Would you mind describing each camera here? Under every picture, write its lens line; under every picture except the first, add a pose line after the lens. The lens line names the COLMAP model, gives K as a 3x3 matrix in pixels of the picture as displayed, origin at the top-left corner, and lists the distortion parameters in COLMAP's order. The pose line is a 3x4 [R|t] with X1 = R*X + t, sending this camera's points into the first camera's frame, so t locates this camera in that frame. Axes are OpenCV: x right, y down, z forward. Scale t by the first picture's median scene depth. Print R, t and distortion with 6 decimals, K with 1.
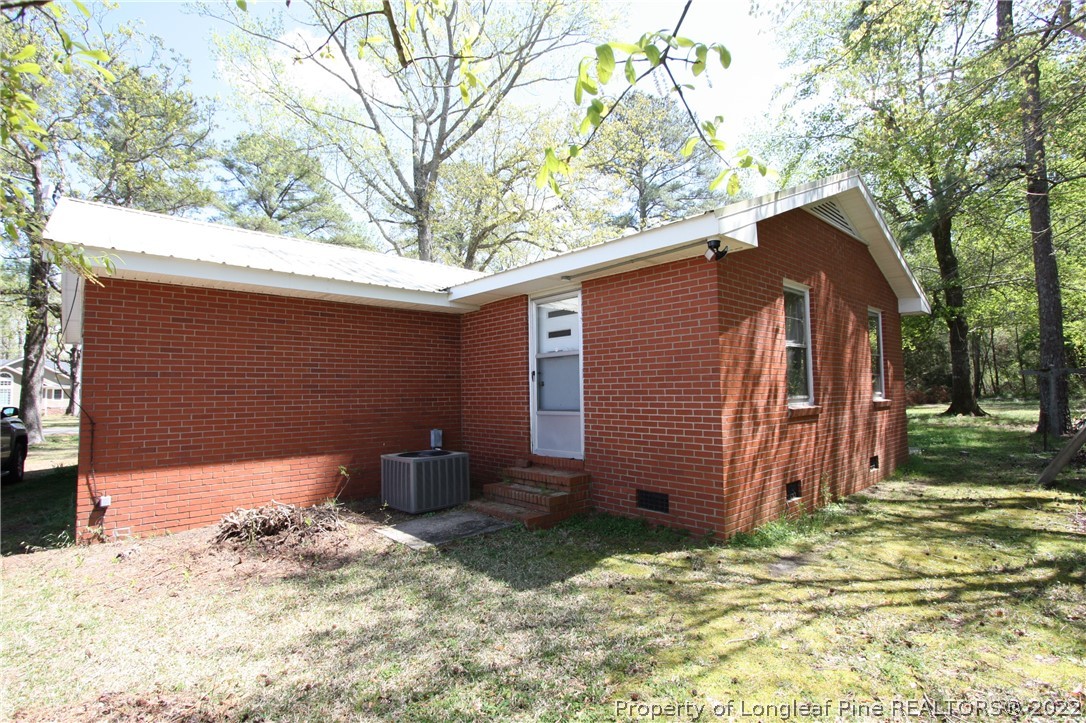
lens RADIAL K [[525.0, 0, 544.4], [0, 525.0, 364.5], [0, 0, 1]] dist [-0.014837, -0.000246]
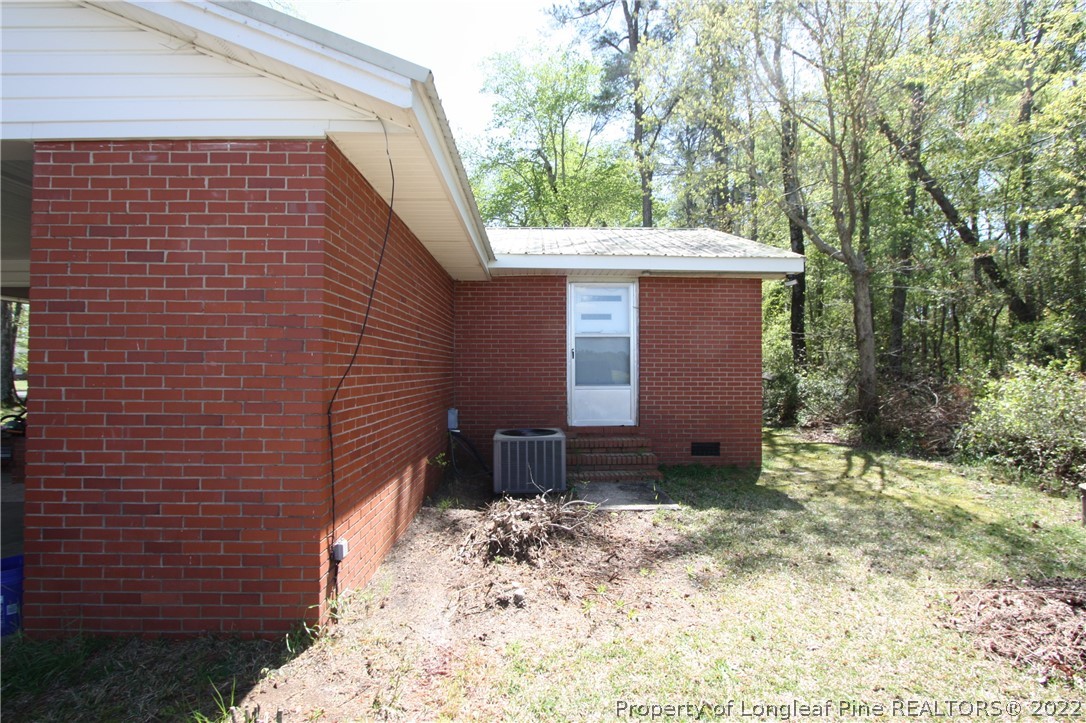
lens RADIAL K [[525.0, 0, 544.0], [0, 525.0, 363.0], [0, 0, 1]] dist [-0.014837, -0.000246]
pose [[0.656184, 0.018213, 0.754381, -0.863733], [-0.049070, 0.998623, 0.018573, 0.024006], [-0.753004, -0.049205, 0.656174, 0.336586]]
